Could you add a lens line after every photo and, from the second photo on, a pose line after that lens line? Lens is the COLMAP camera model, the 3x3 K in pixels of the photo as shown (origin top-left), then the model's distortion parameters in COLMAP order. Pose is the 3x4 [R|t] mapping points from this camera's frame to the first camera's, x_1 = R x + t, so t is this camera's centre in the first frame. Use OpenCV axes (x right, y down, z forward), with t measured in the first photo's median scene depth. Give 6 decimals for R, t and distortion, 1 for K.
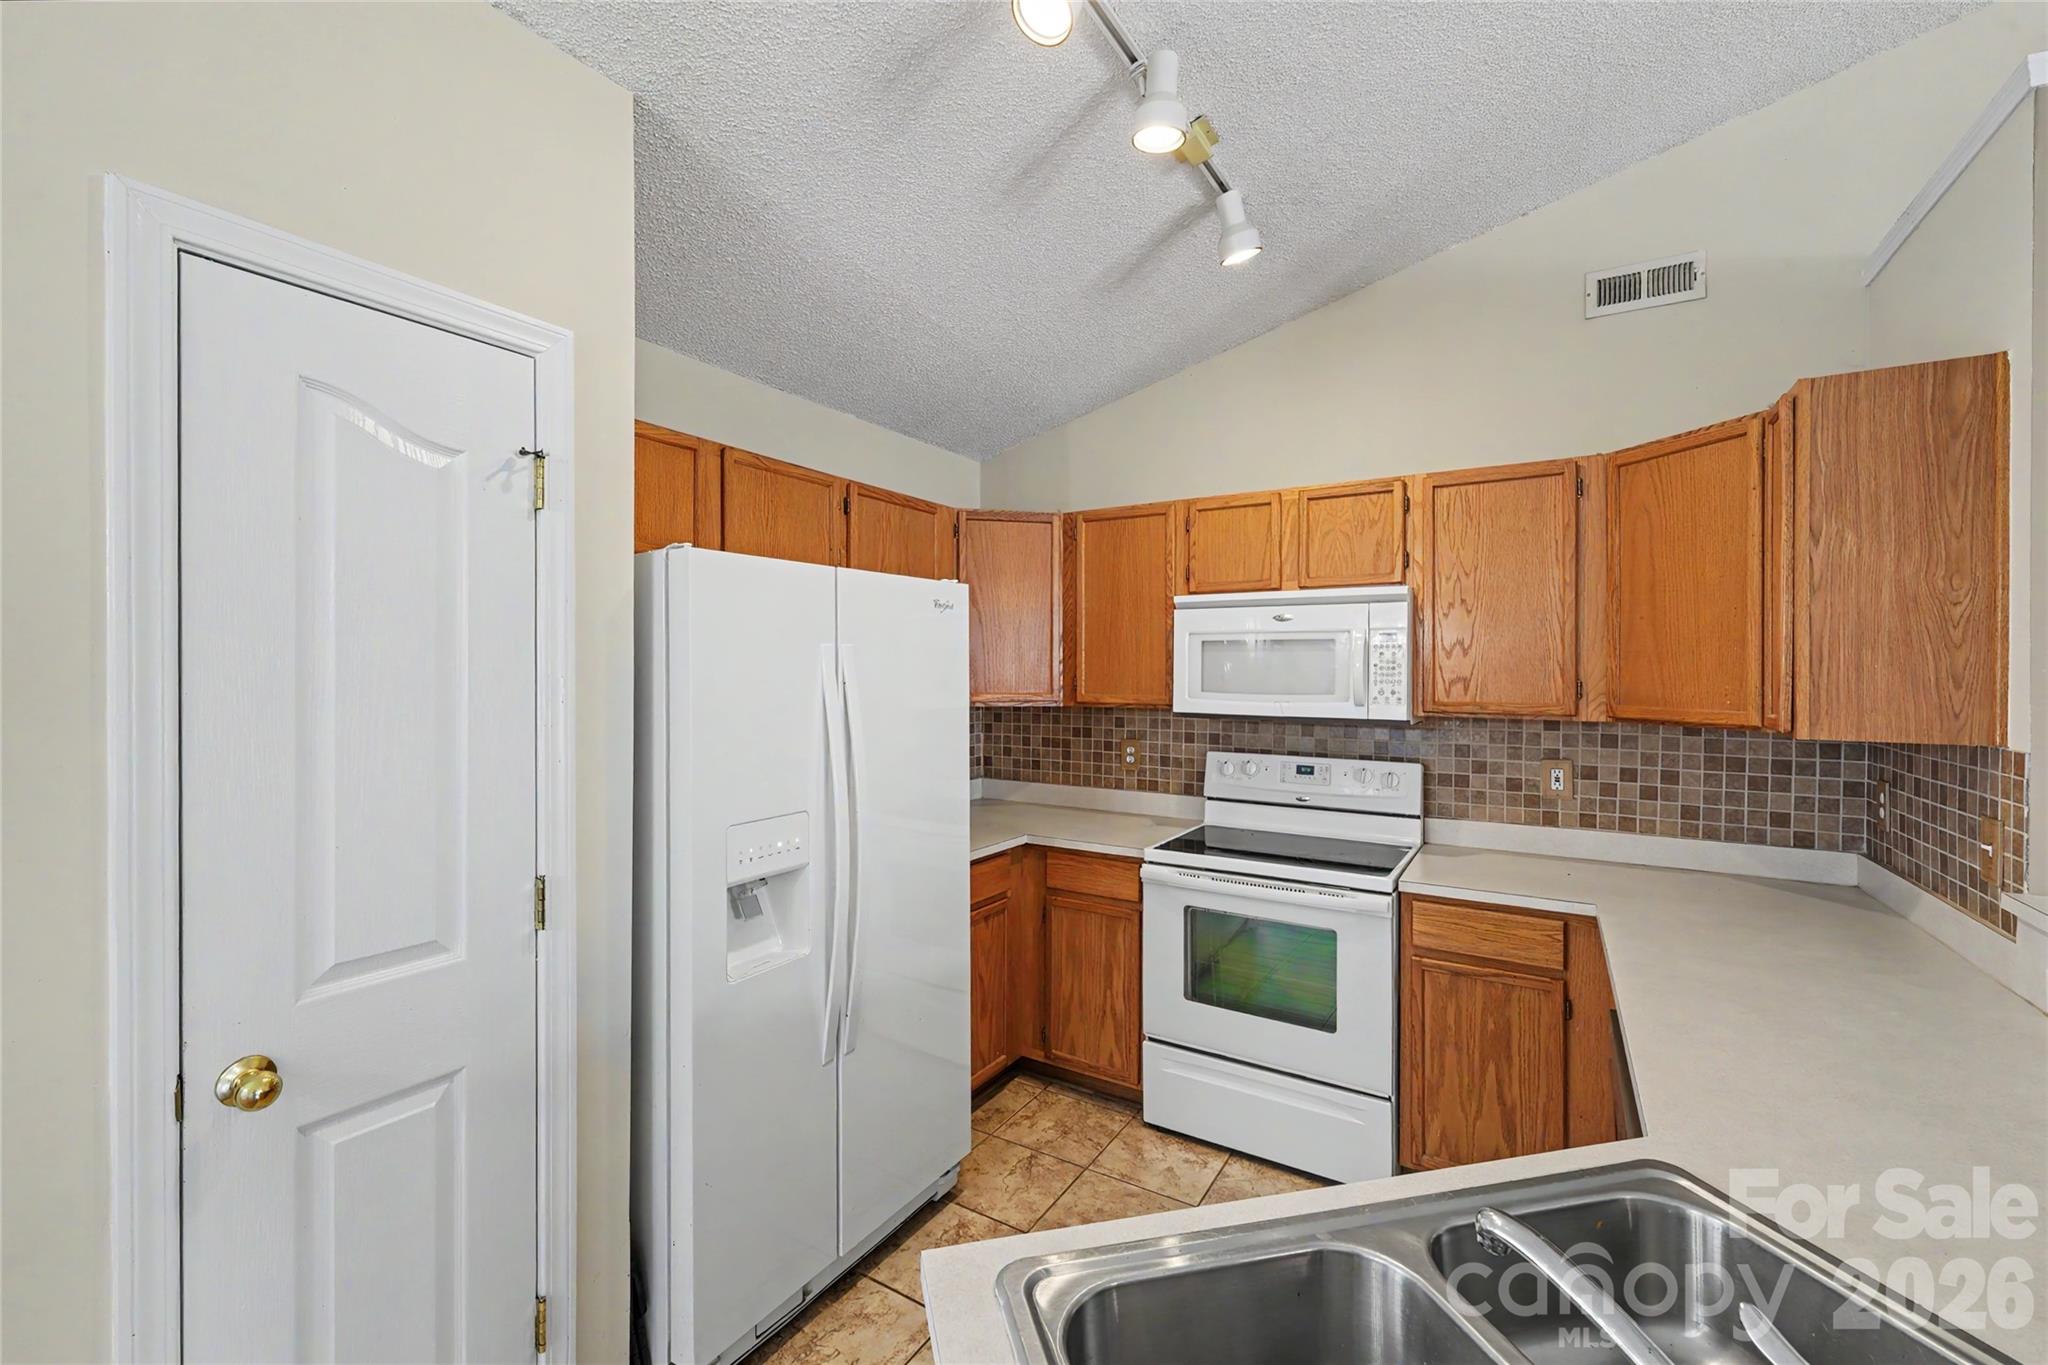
lens RADIAL K [[836.7, 0, 1019.4], [0, 836.7, 671.1], [0, 0, 1]] dist [0.000316, -0.000256]
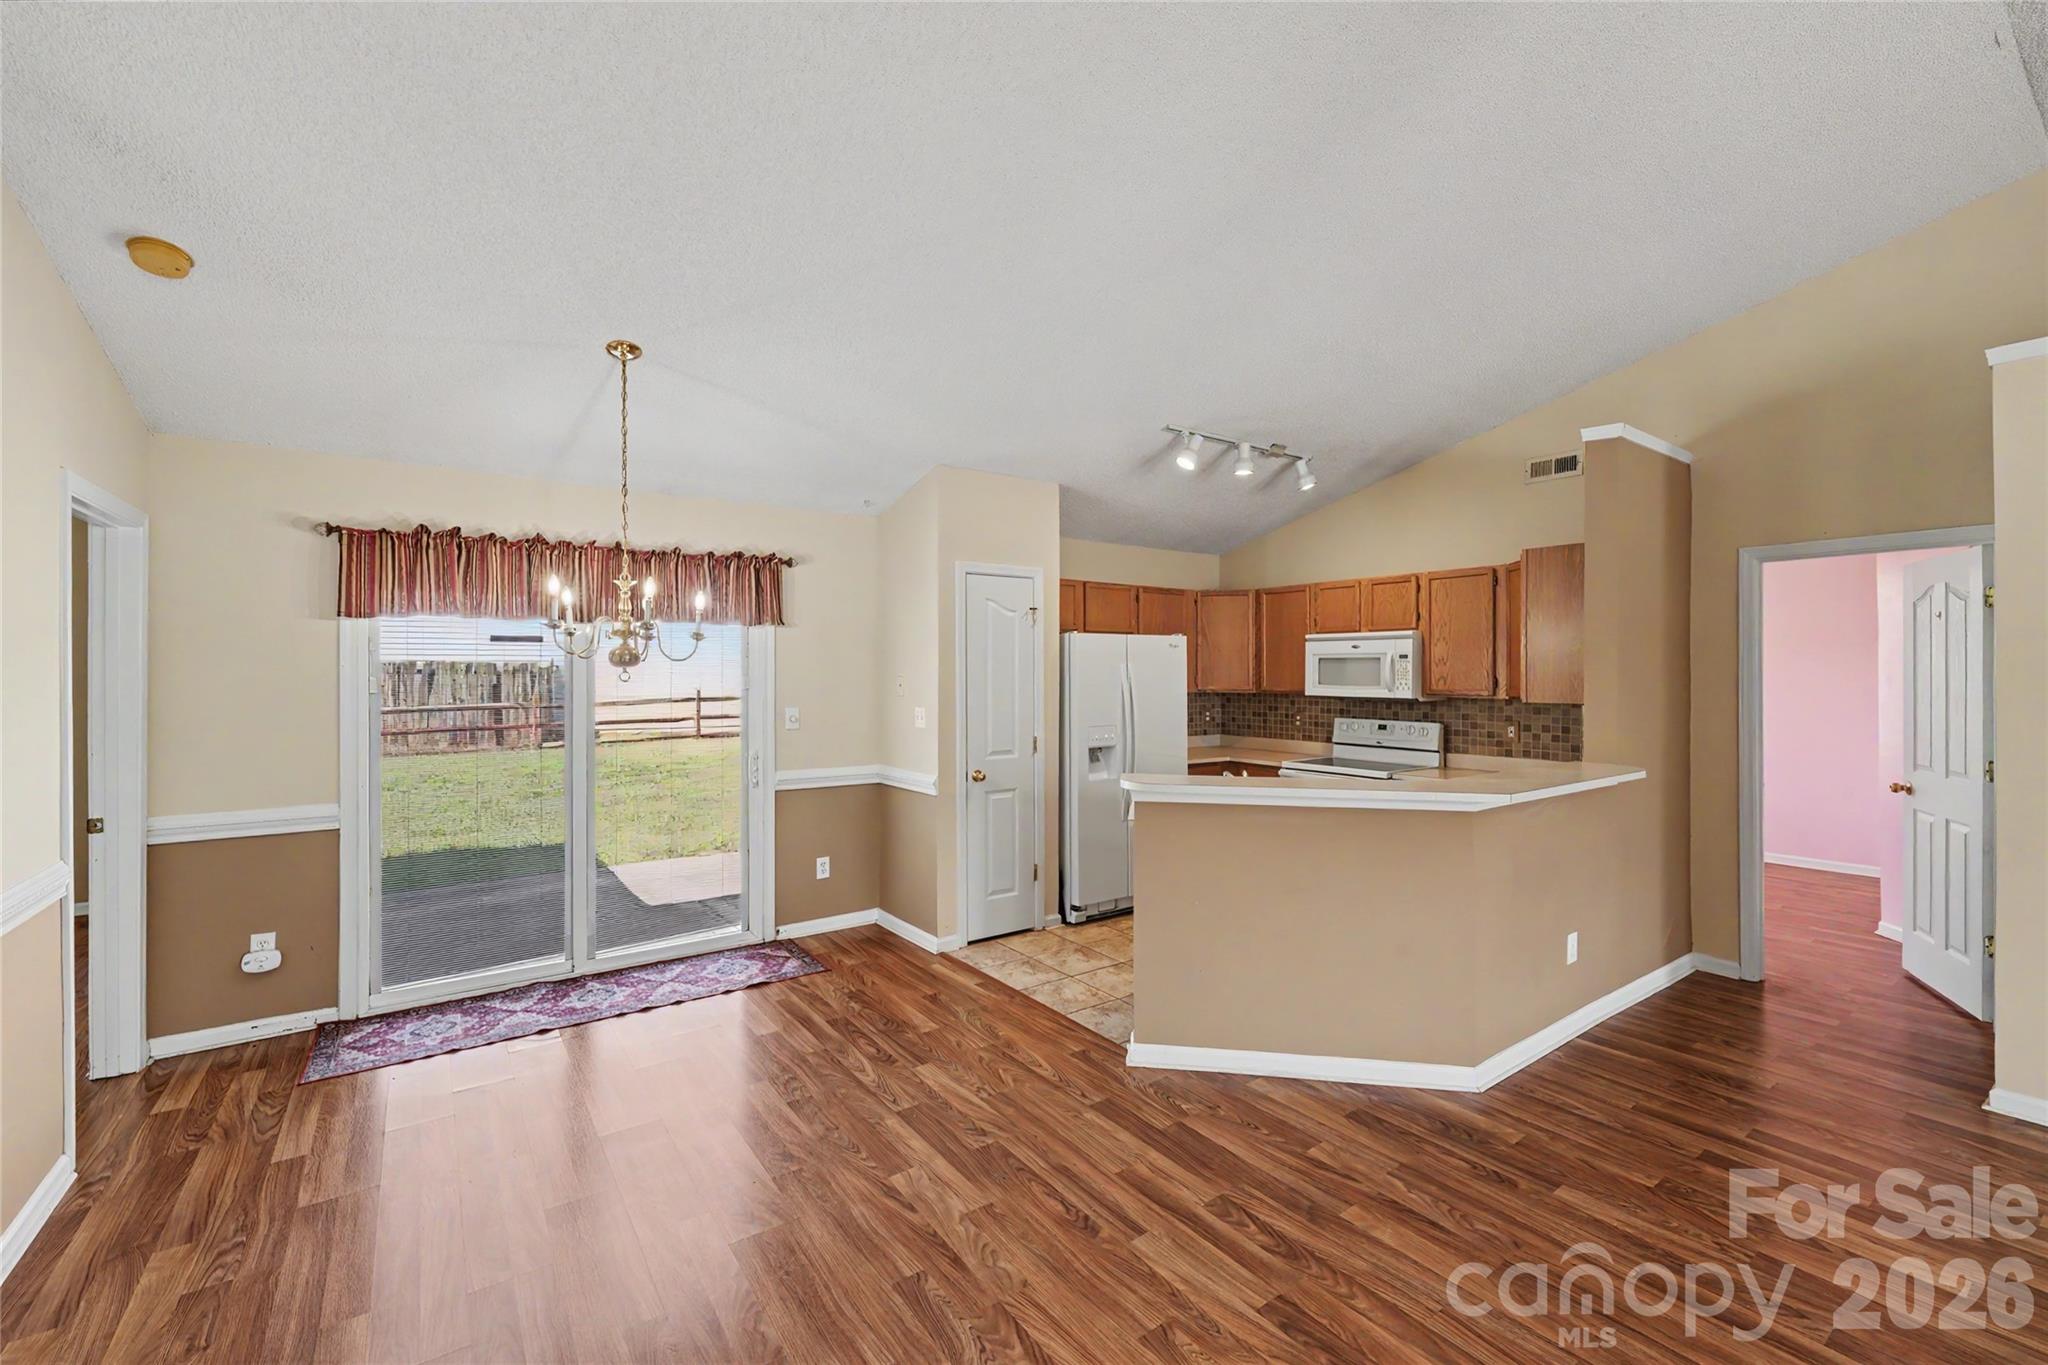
lens RADIAL K [[840.6, 0, 1019.8], [0, 840.6, 676.8], [0, 0, 1]] dist [0.001585, -0.001090]
pose [[0.923286, 0.000258, -0.384112, 0.348631], [0.001141, 0.999994, 0.003413, -0.000115], [0.384111, -0.003590, 0.923280, -1.129651]]
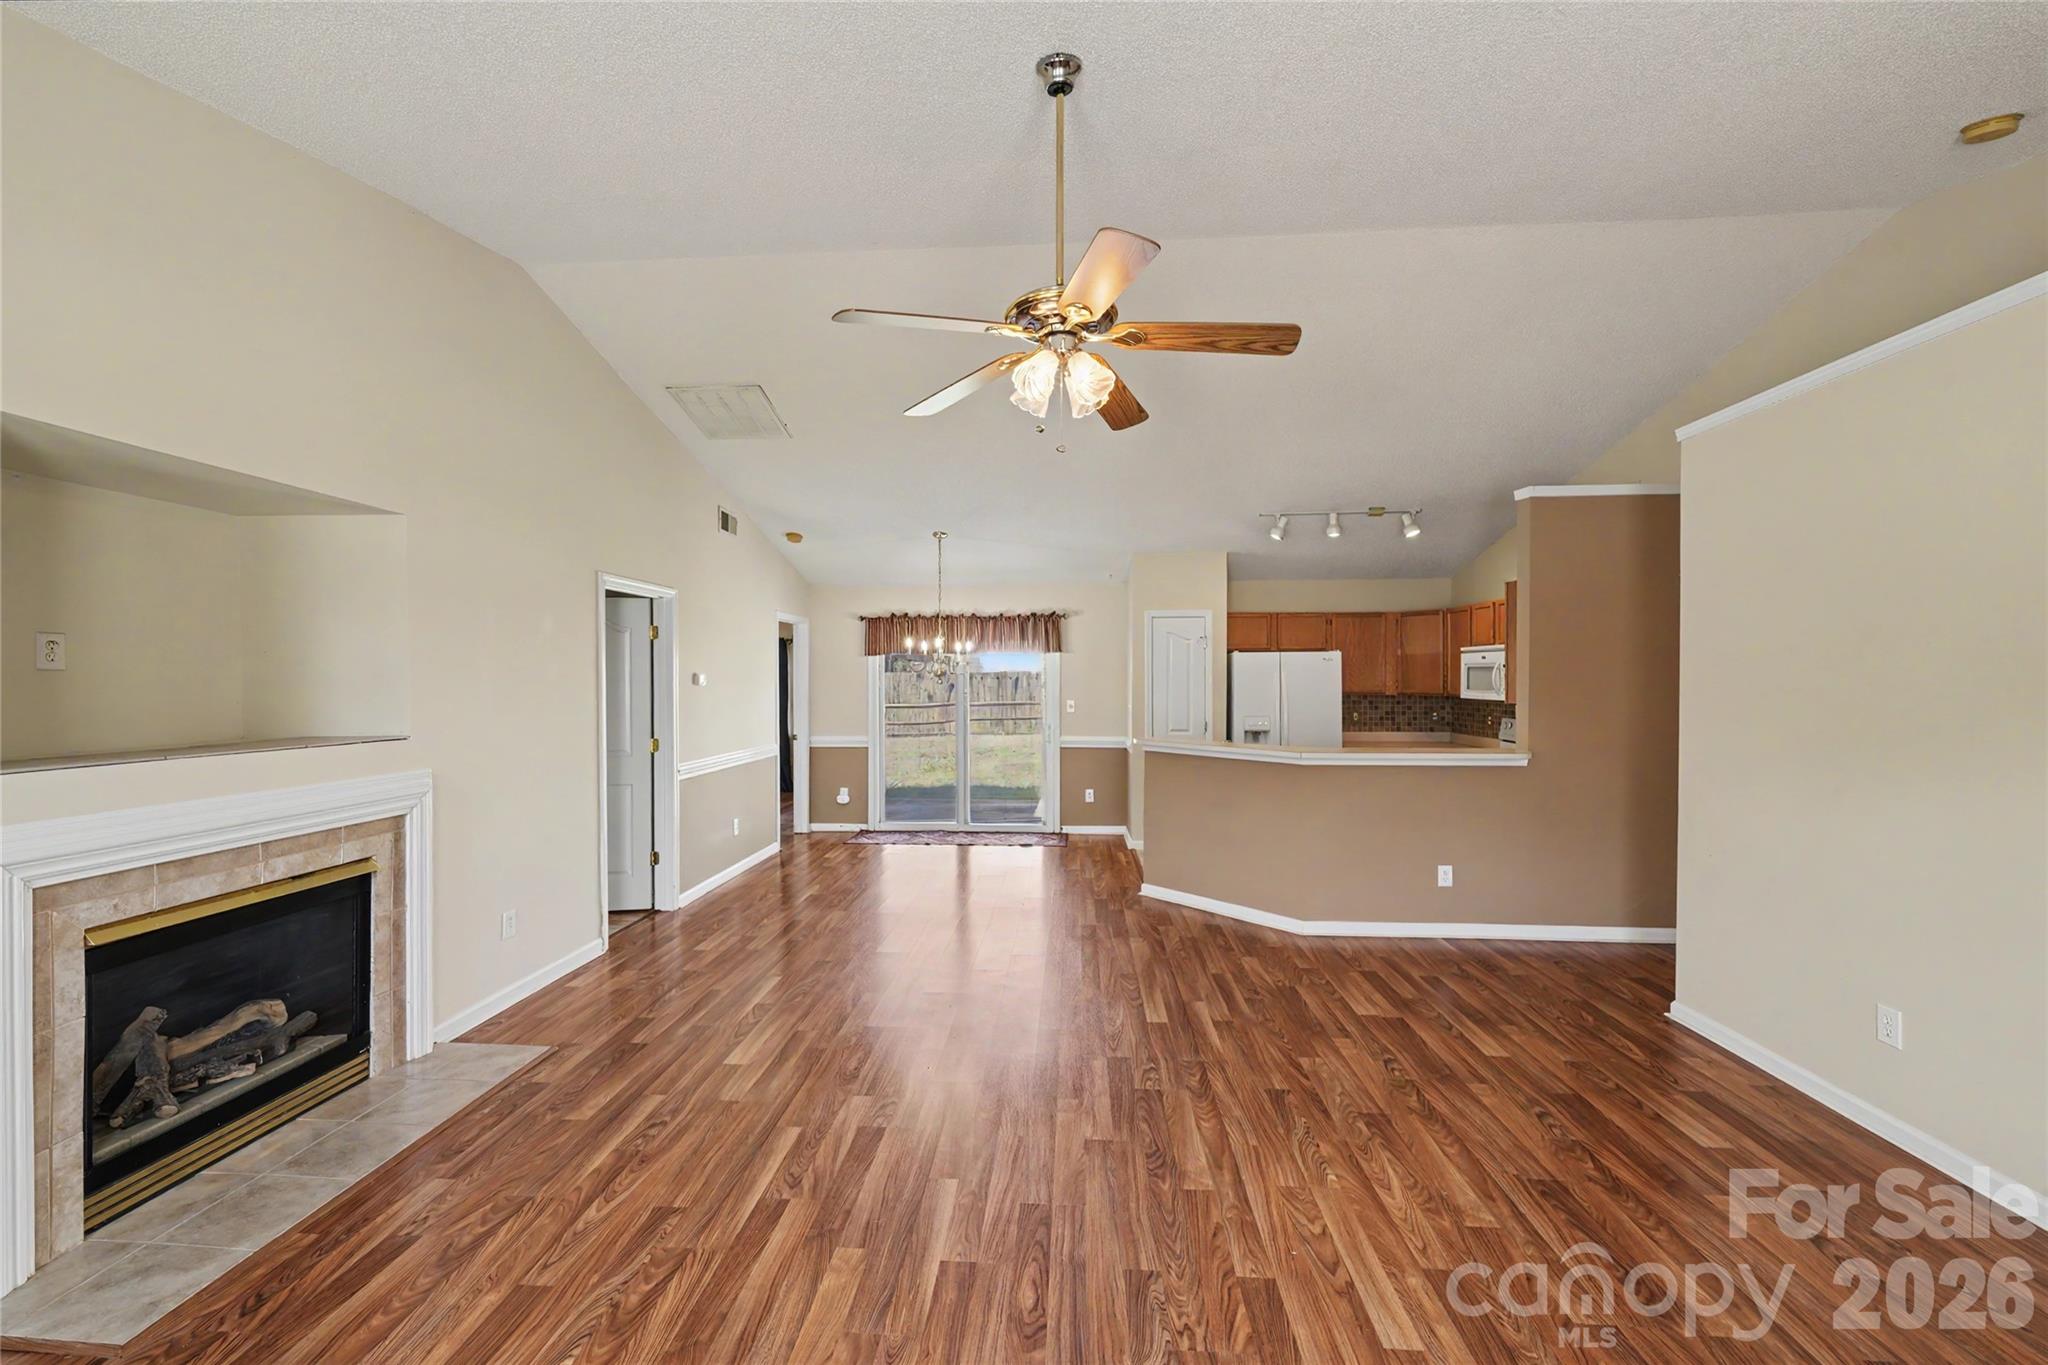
lens RADIAL K [[834.5, 0, 1014.4], [0, 834.5, 681.3], [0, 0, 1]] dist [0.002405, -0.000288]
pose [[0.467657, 0.000830, -0.883909, 1.790802], [0.000489, 0.999999, 0.001198, 0.000094], [0.883910, -0.000992, 0.467657, -1.267792]]
